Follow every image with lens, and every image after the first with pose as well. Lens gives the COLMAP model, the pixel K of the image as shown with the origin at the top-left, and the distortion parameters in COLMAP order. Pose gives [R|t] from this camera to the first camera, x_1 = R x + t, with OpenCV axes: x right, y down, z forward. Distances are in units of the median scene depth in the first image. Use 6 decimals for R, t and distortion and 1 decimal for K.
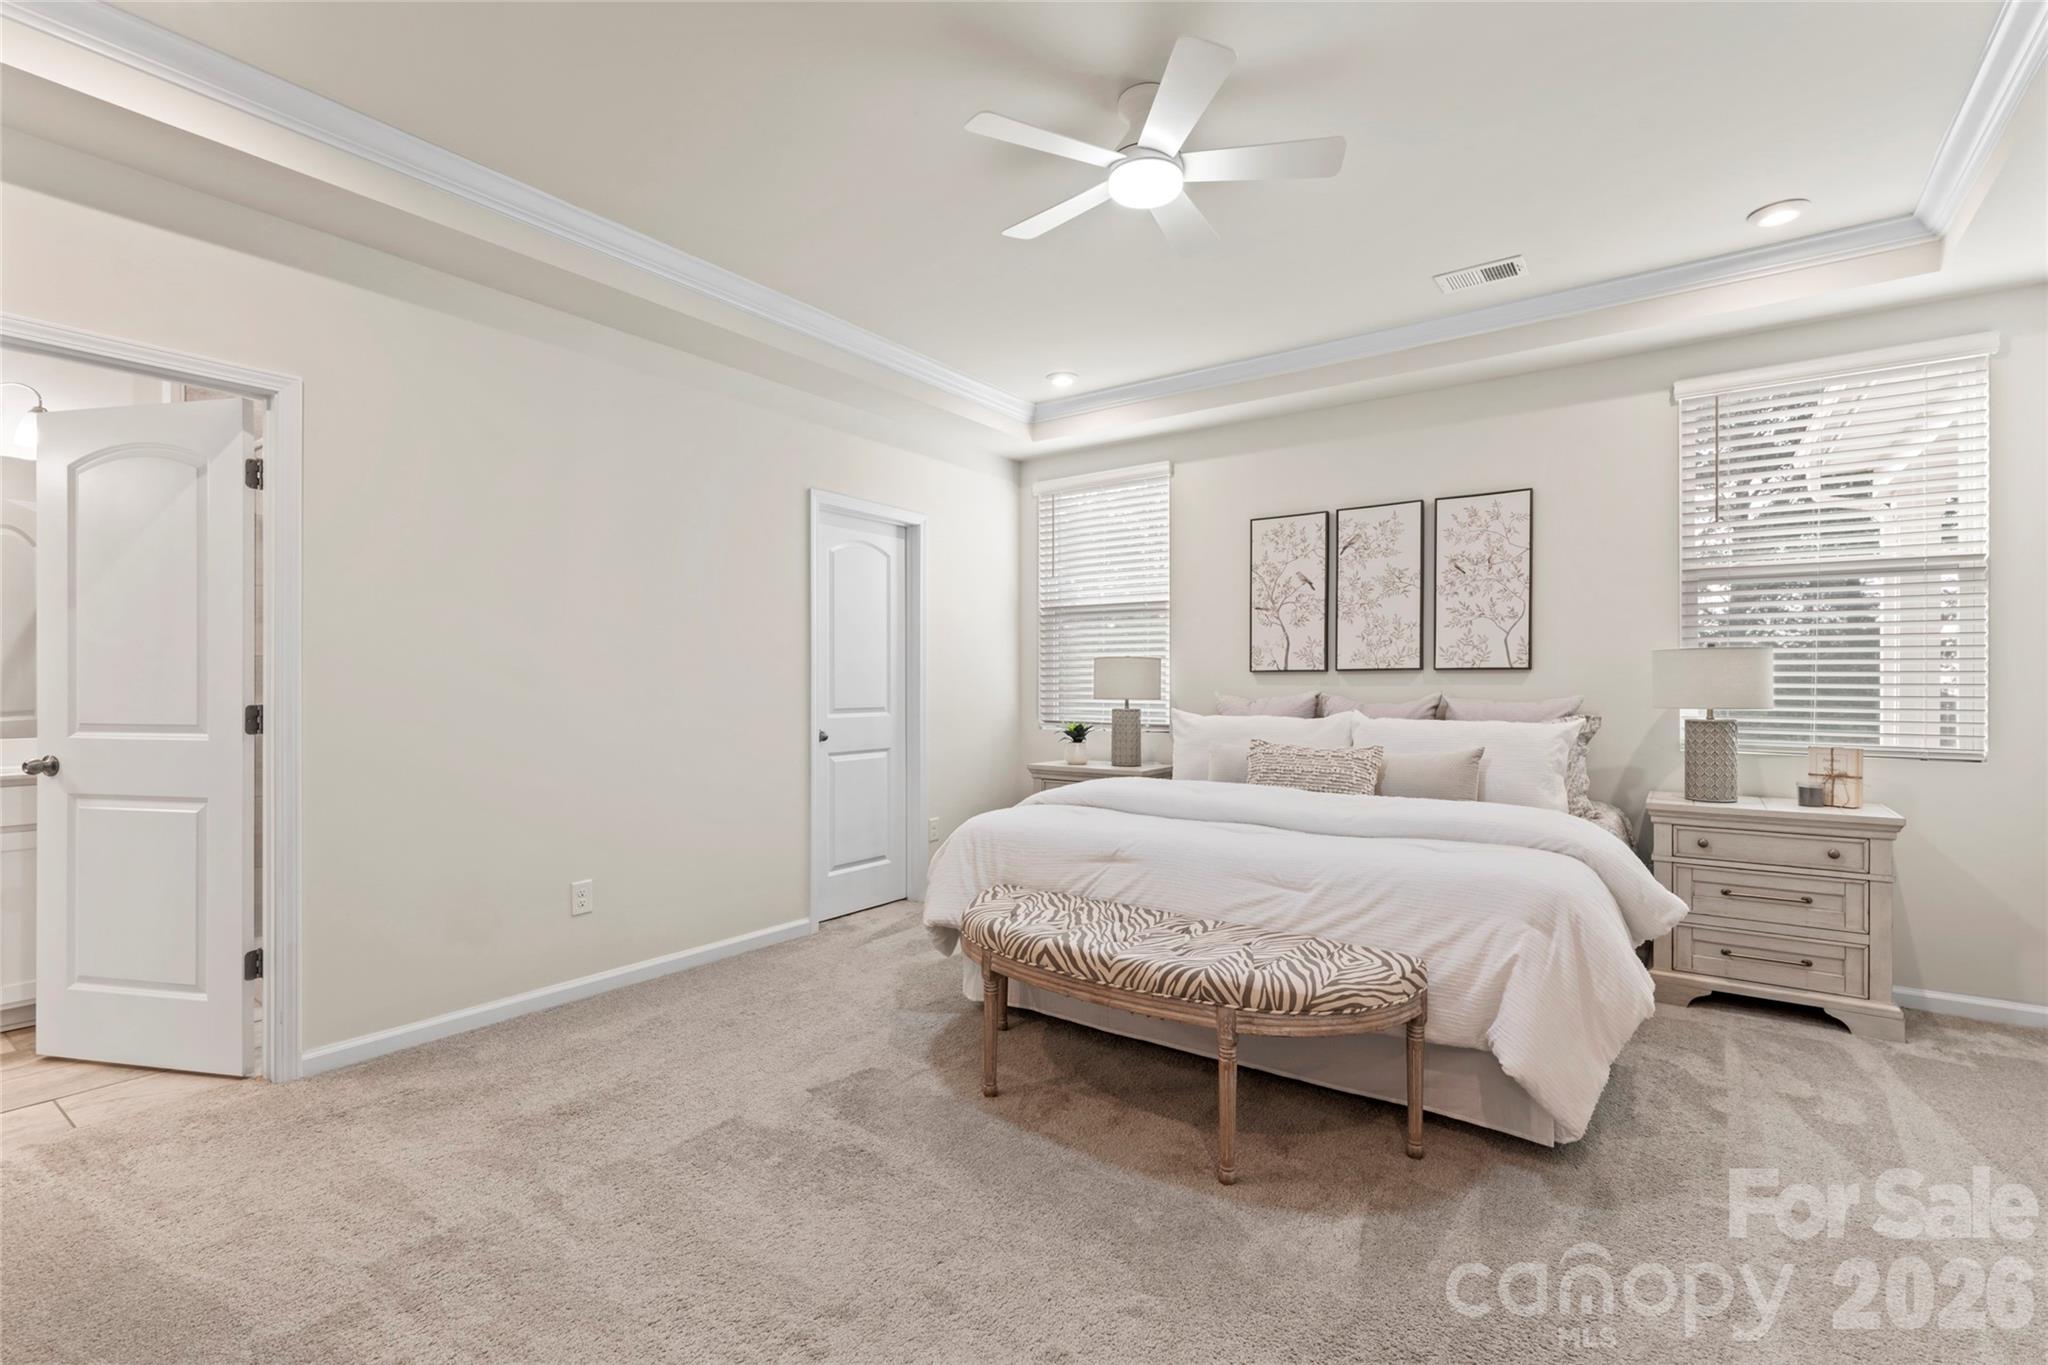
lens RADIAL K [[922.0, 0, 1021.7], [0, 922.0, 679.7], [0, 0, 1]] dist [0.000719, -0.000136]
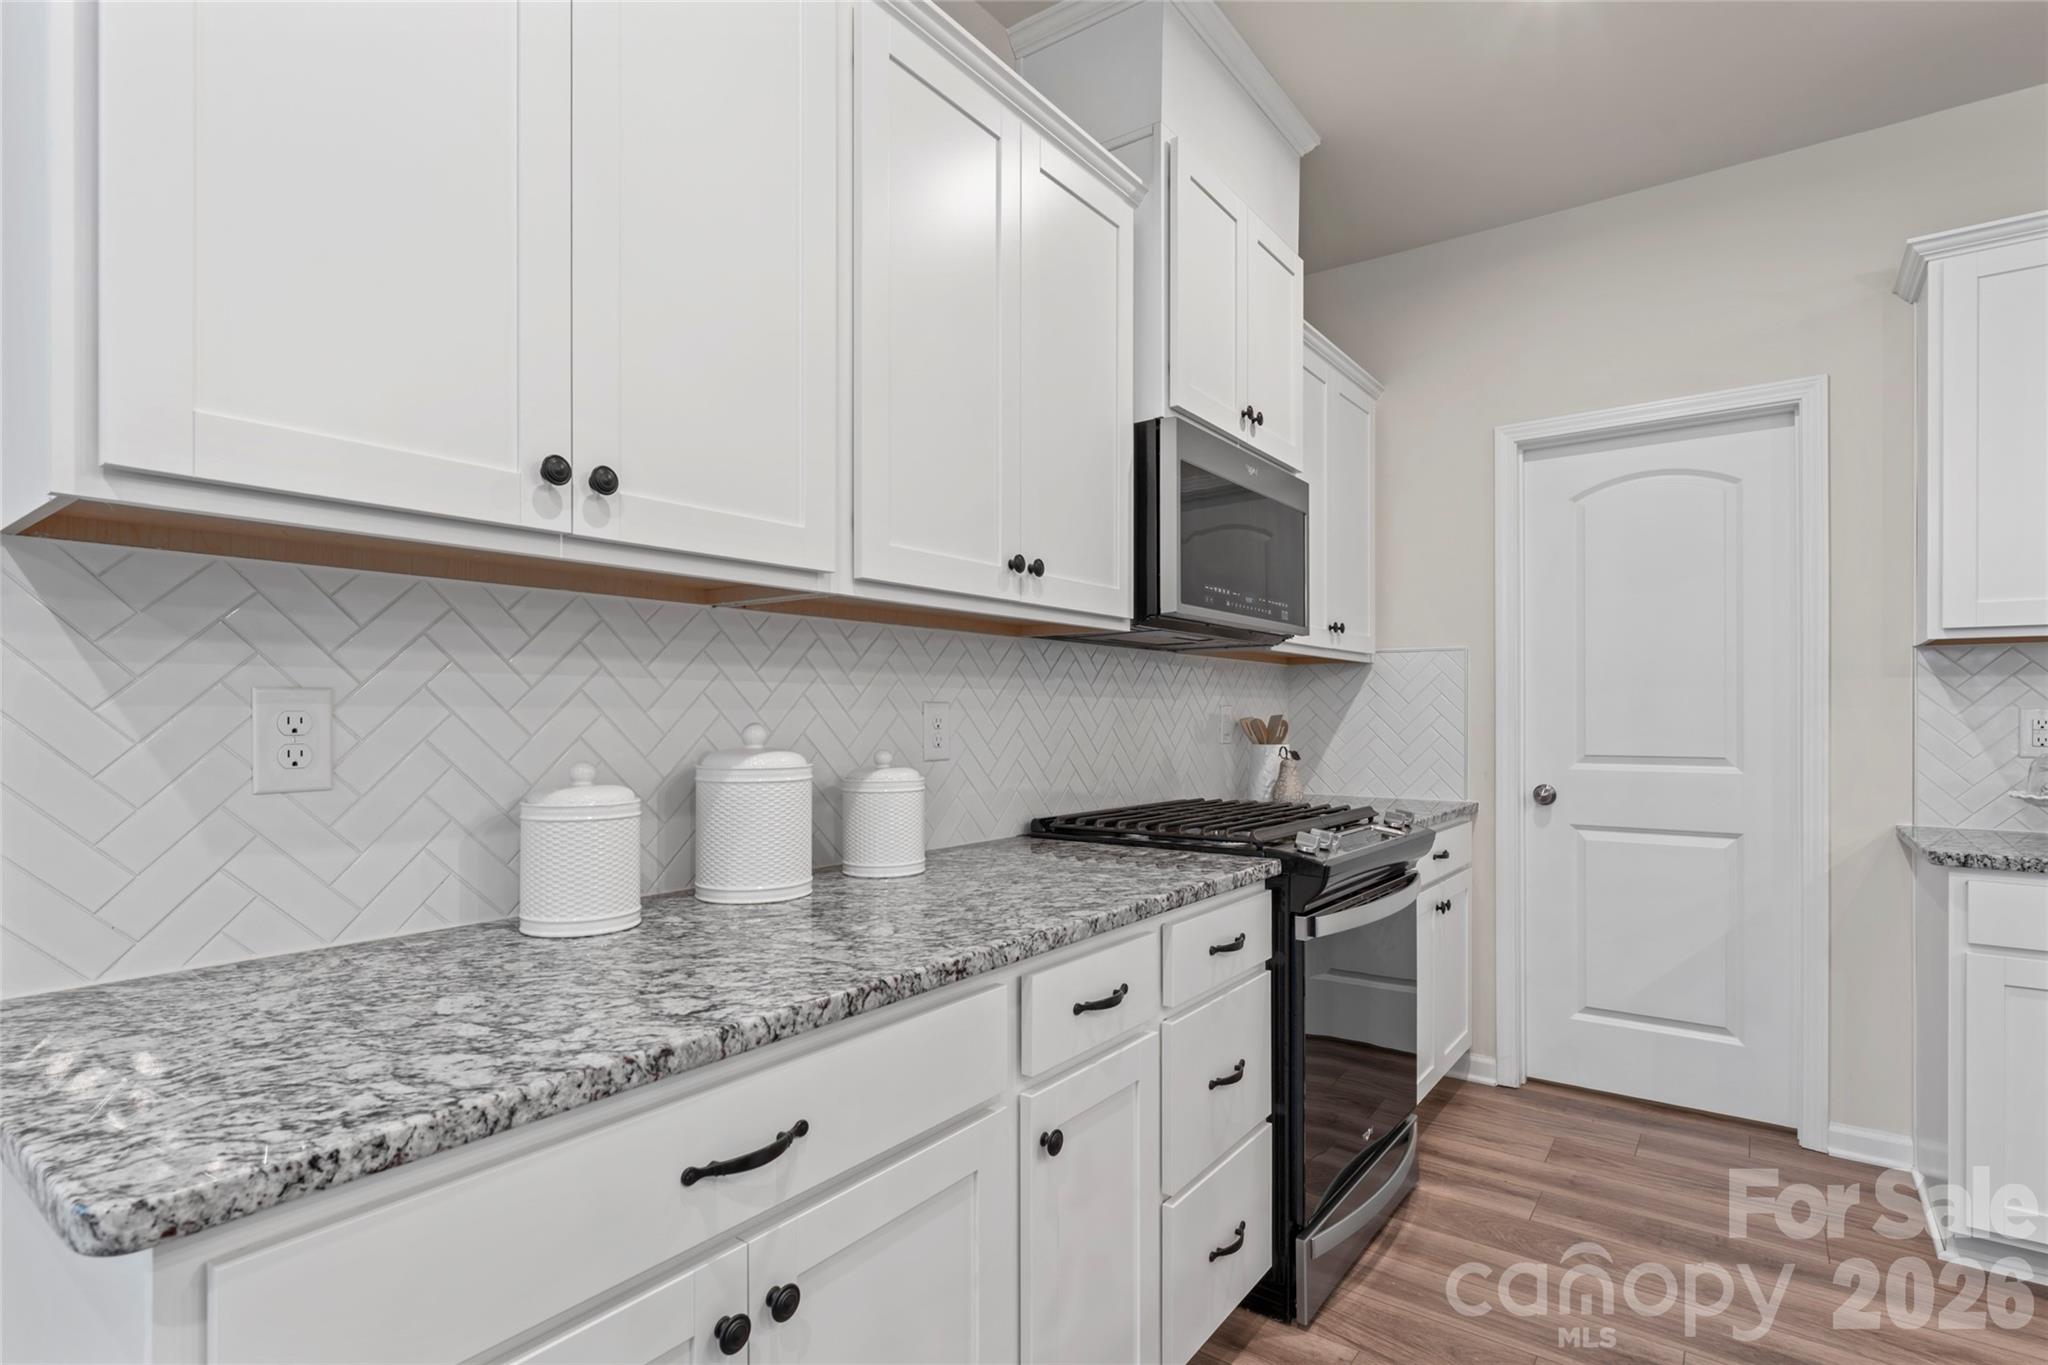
lens RADIAL K [[997.5, 0, 1031.6], [0, 997.5, 712.9], [0, 0, 1]] dist [-0.000175, 0.000286]
pose [[-0.010066, -0.001616, -0.999948, 0.440222], [-0.002899, 0.999995, -0.001587, 0.007396], [0.999945, 0.002883, -0.010071, 0.597774]]
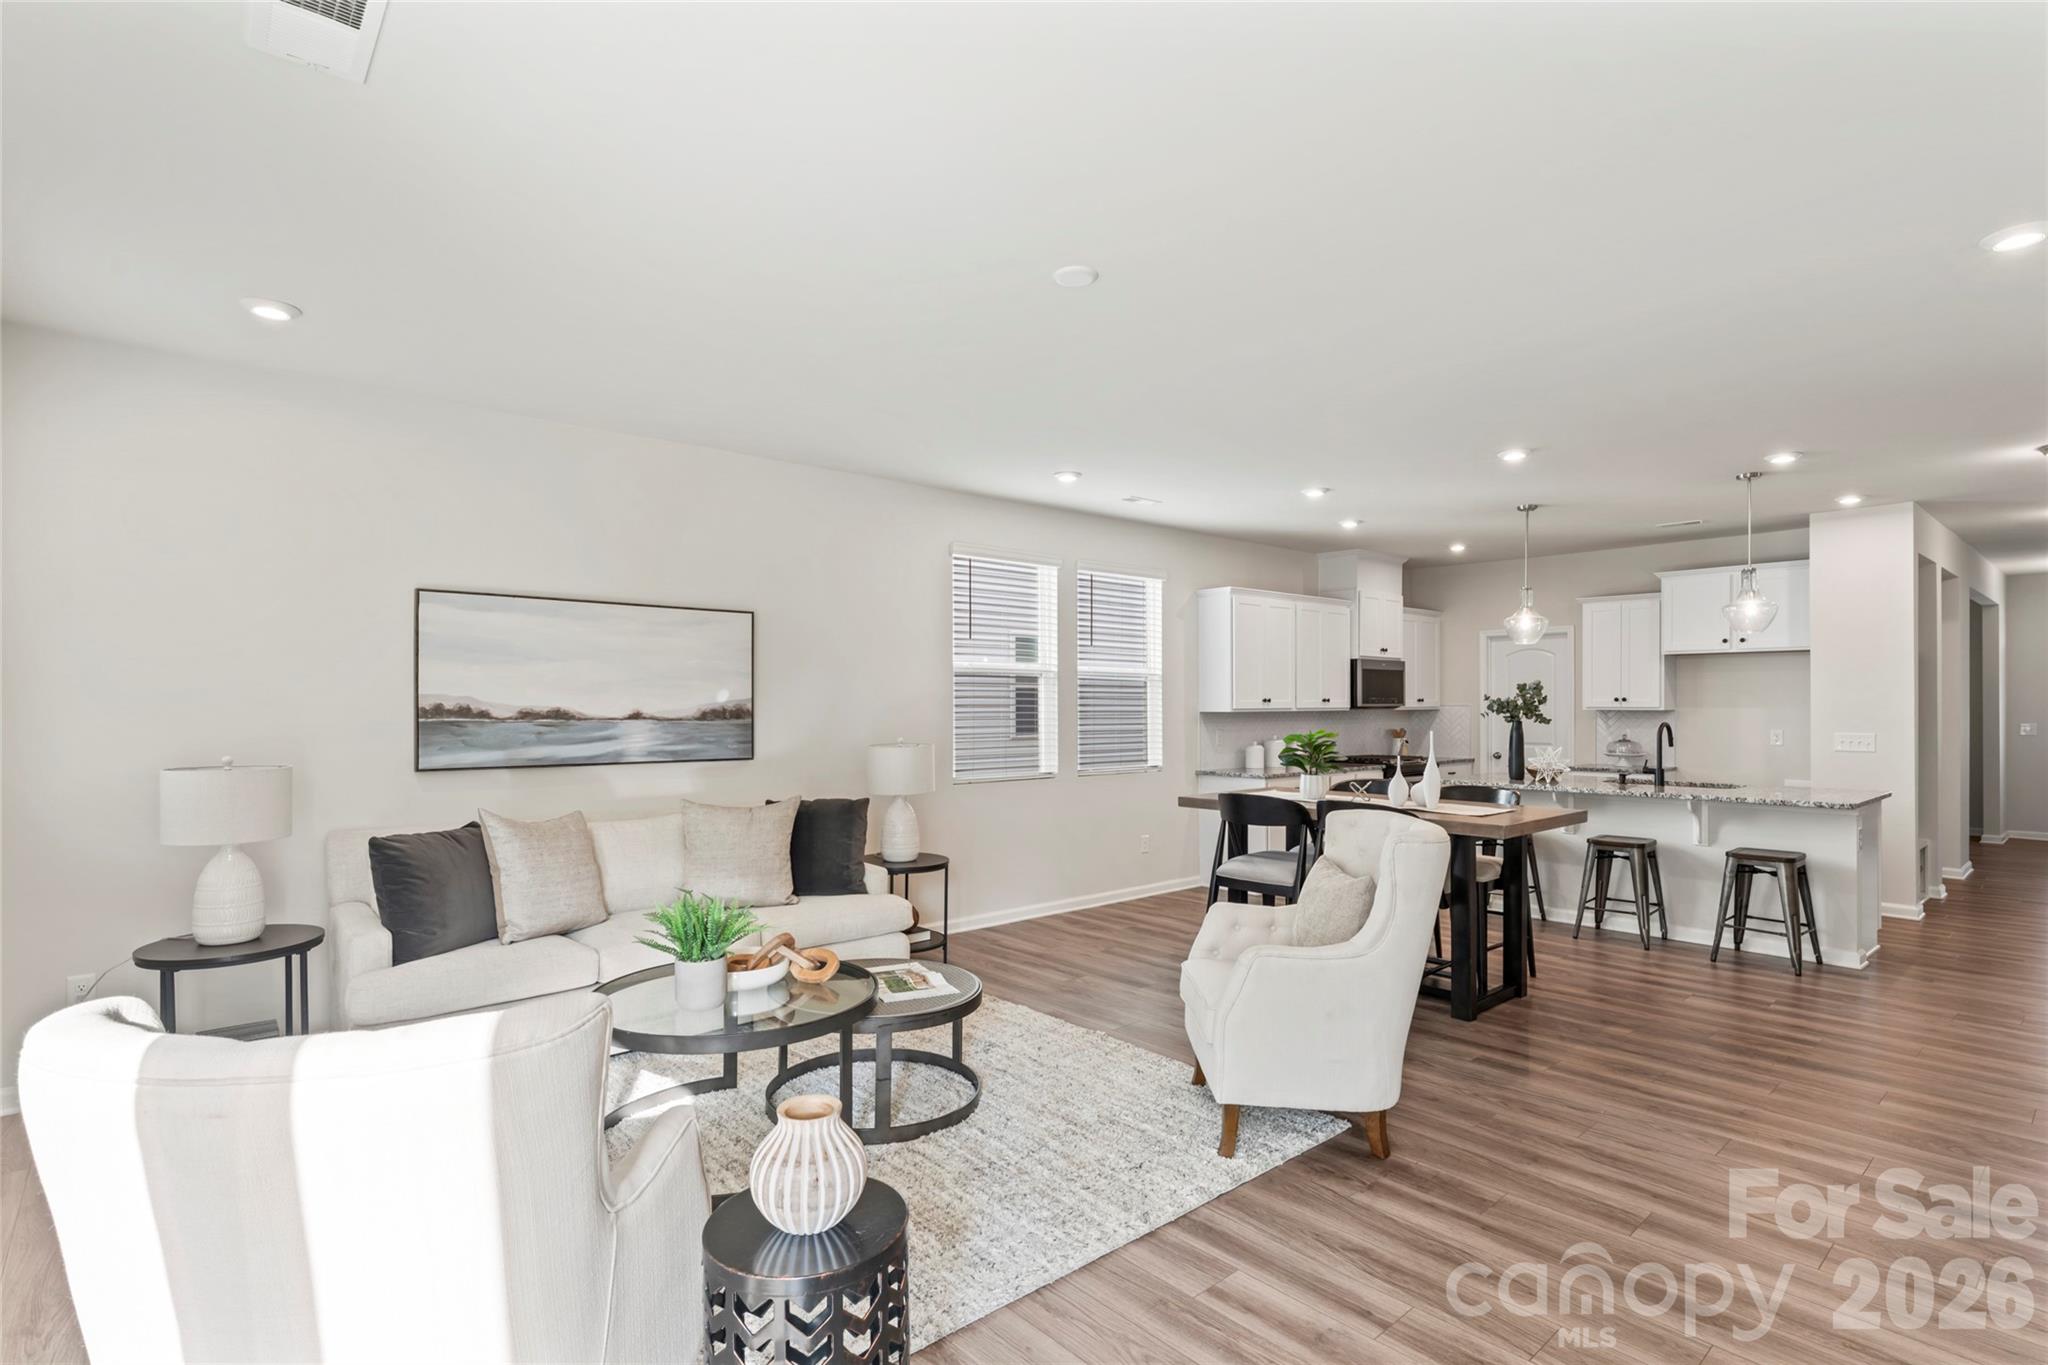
lens RADIAL K [[992.8, 0, 1029.6], [0, 992.8, 707.3], [0, 0, 1]] dist [0.001689, 0.000533]
pose [[-0.222449, 0.002419, -0.974941, 1.823891], [0.001192, 0.999997, 0.002209, -0.038861], [0.974944, -0.000671, -0.222451, 0.476841]]
